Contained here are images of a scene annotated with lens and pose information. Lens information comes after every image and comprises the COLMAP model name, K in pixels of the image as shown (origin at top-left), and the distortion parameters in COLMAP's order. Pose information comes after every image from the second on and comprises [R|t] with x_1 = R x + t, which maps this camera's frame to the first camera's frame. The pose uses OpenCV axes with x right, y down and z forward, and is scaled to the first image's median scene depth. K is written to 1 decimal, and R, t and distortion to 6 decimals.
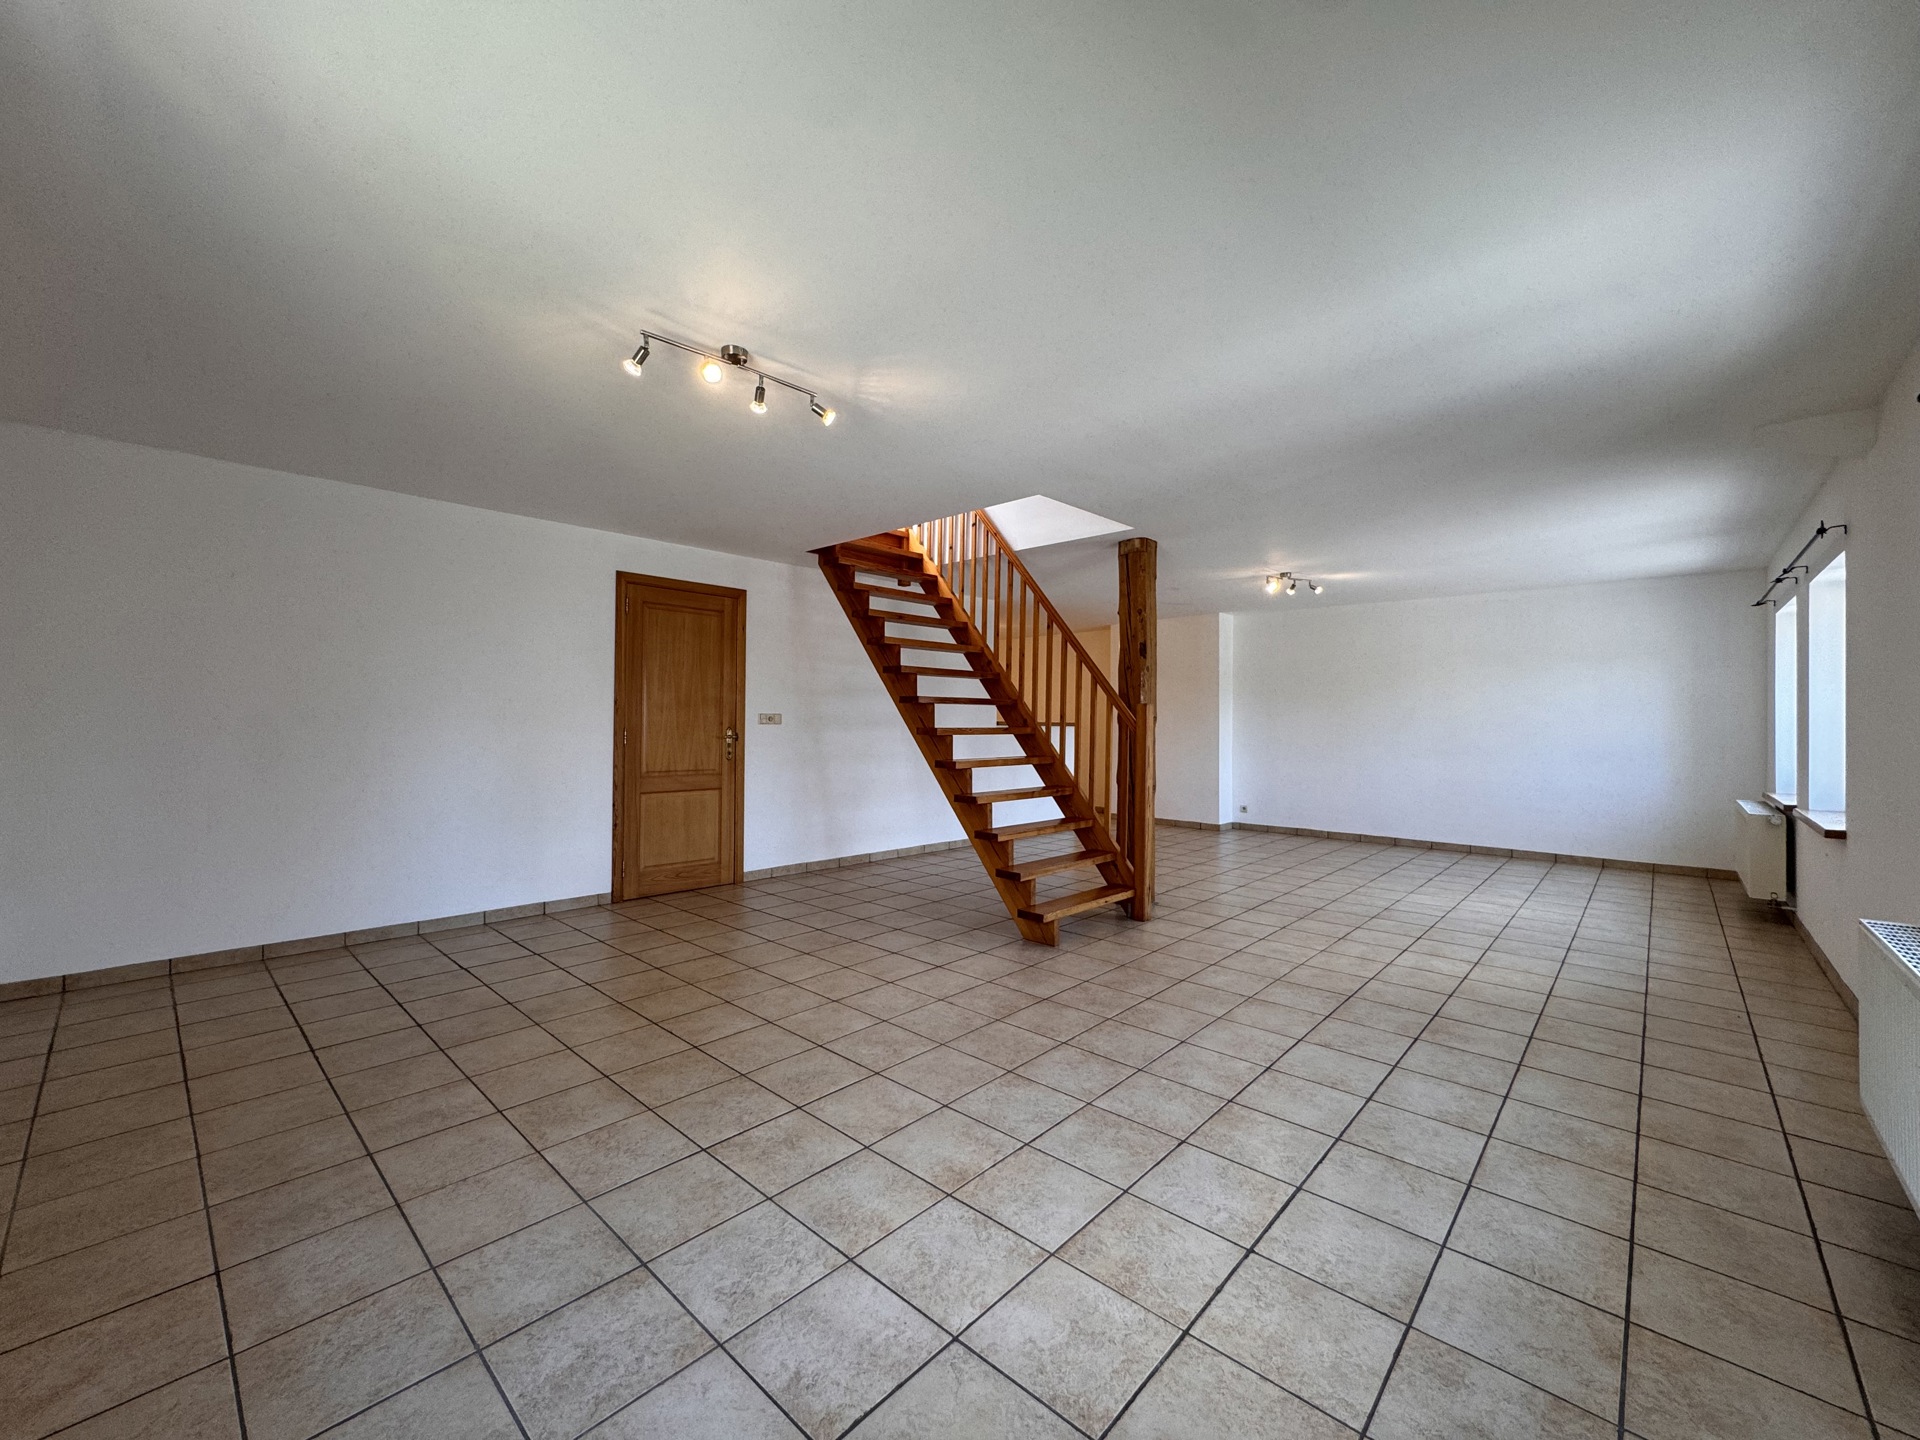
lens RADIAL K [[769.6, 0, 960.7], [0, 769.6, 717.9], [0, 0, 1]] dist [-0.003867, -0.000312]
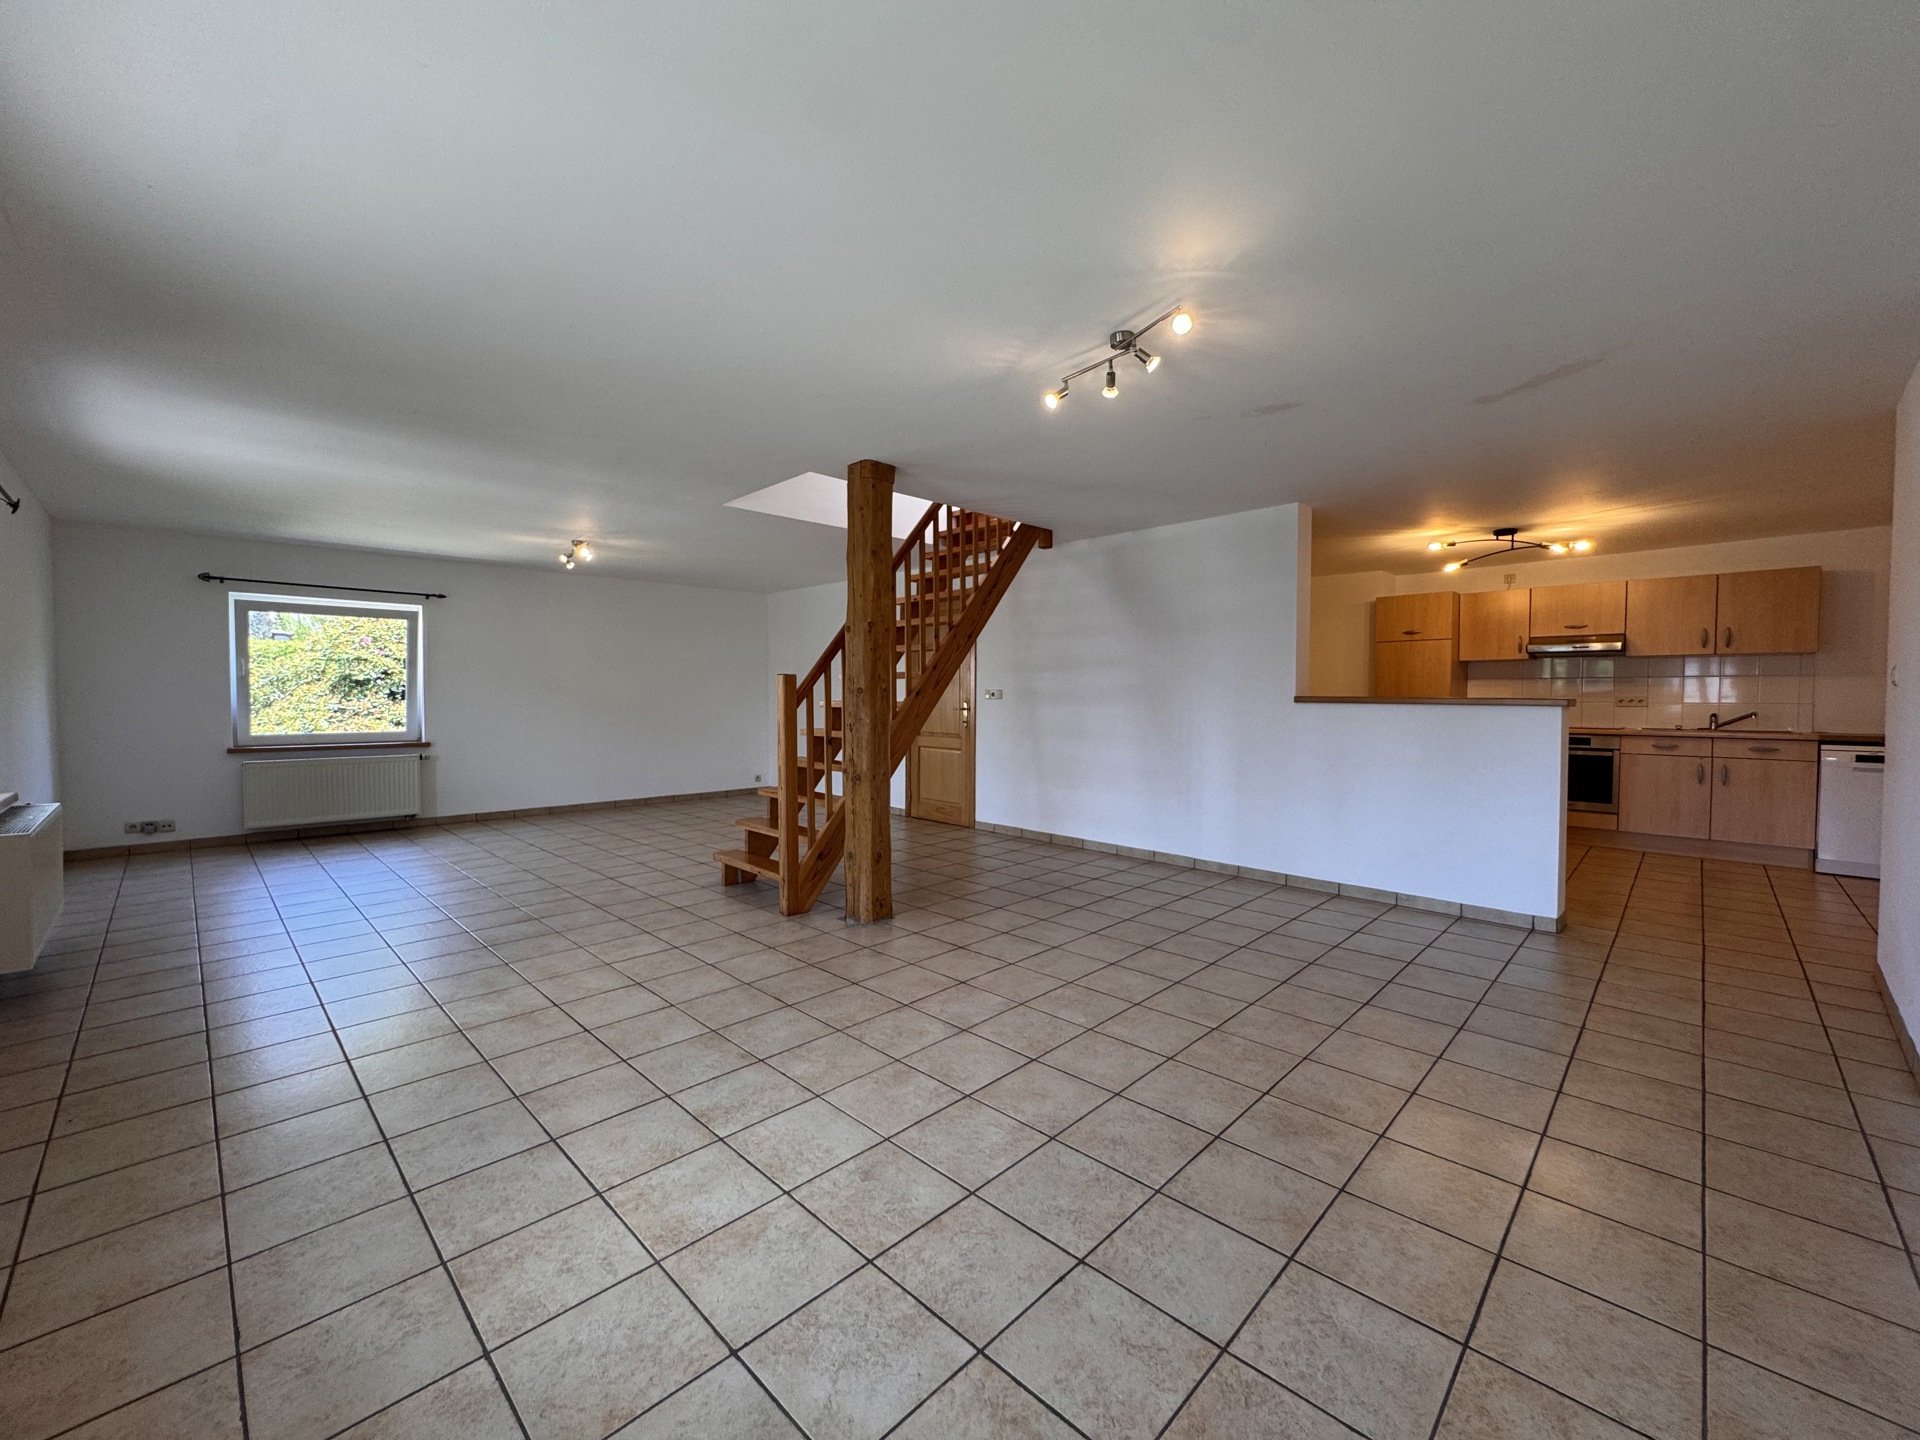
lens RADIAL K [[769.6, 0, 958.6], [0, 769.6, 716.0], [0, 0, 1]] dist [-0.003867, -0.000312]
pose [[-0.033190, 0.020594, -0.999237, 1.618658], [0.001746, 0.999787, 0.020548, 0.017683], [0.999448, -0.001062, -0.033219, 1.766026]]
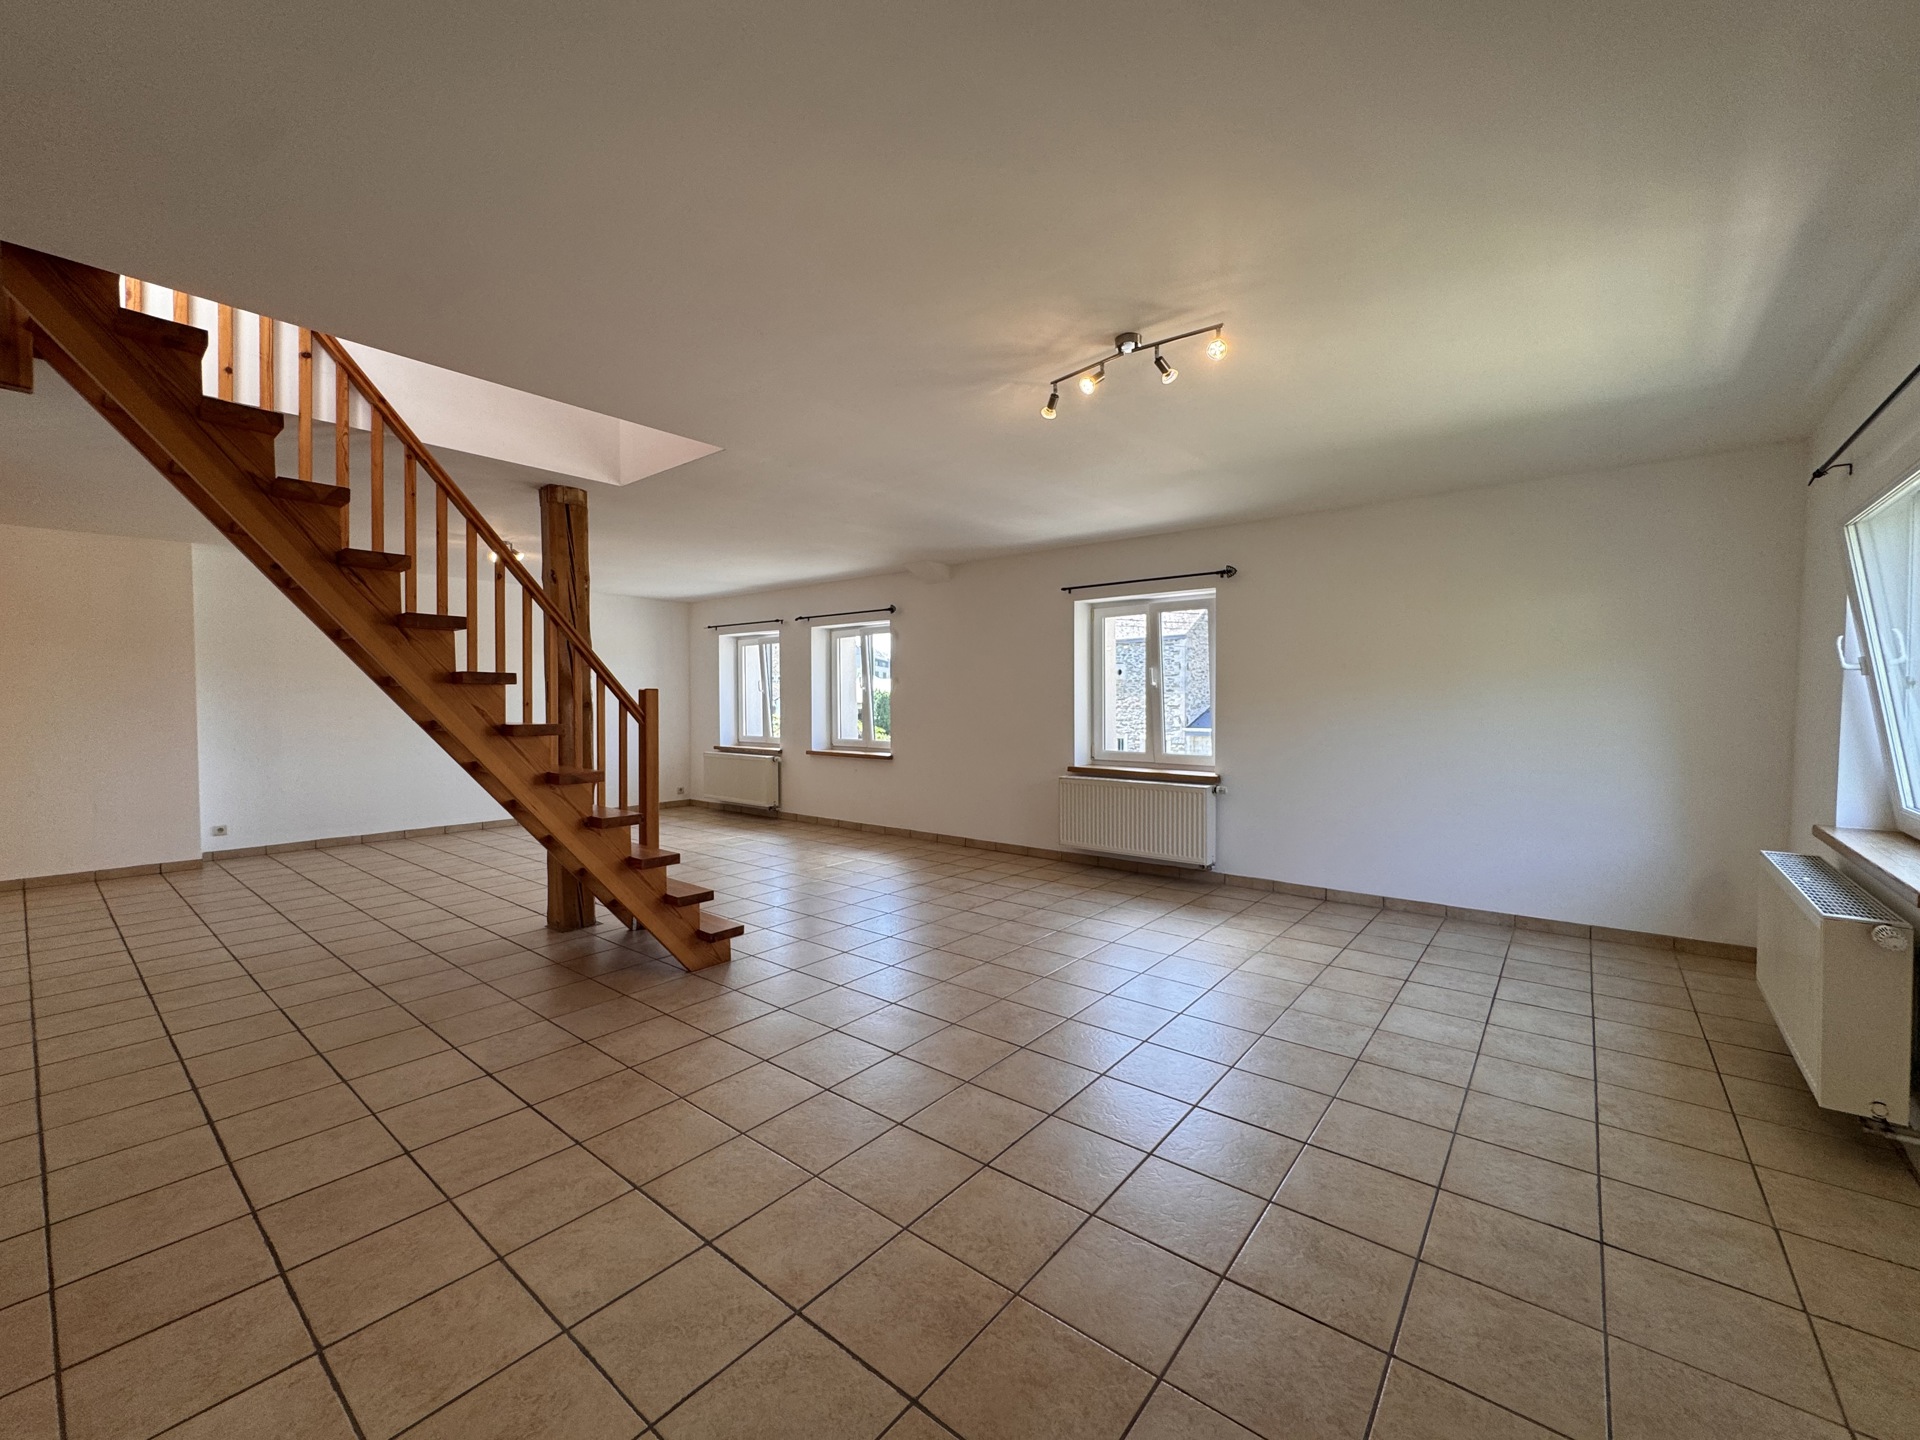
lens RADIAL K [[769.6, 0, 966.9], [0, 769.6, 713.8], [0, 0, 1]] dist [-0.003867, -0.000312]
pose [[-0.072400, -0.024355, 0.997078, -0.990727], [-0.003409, 0.999702, 0.024172, -0.016228], [-0.997370, -0.001649, -0.072462, 0.994646]]
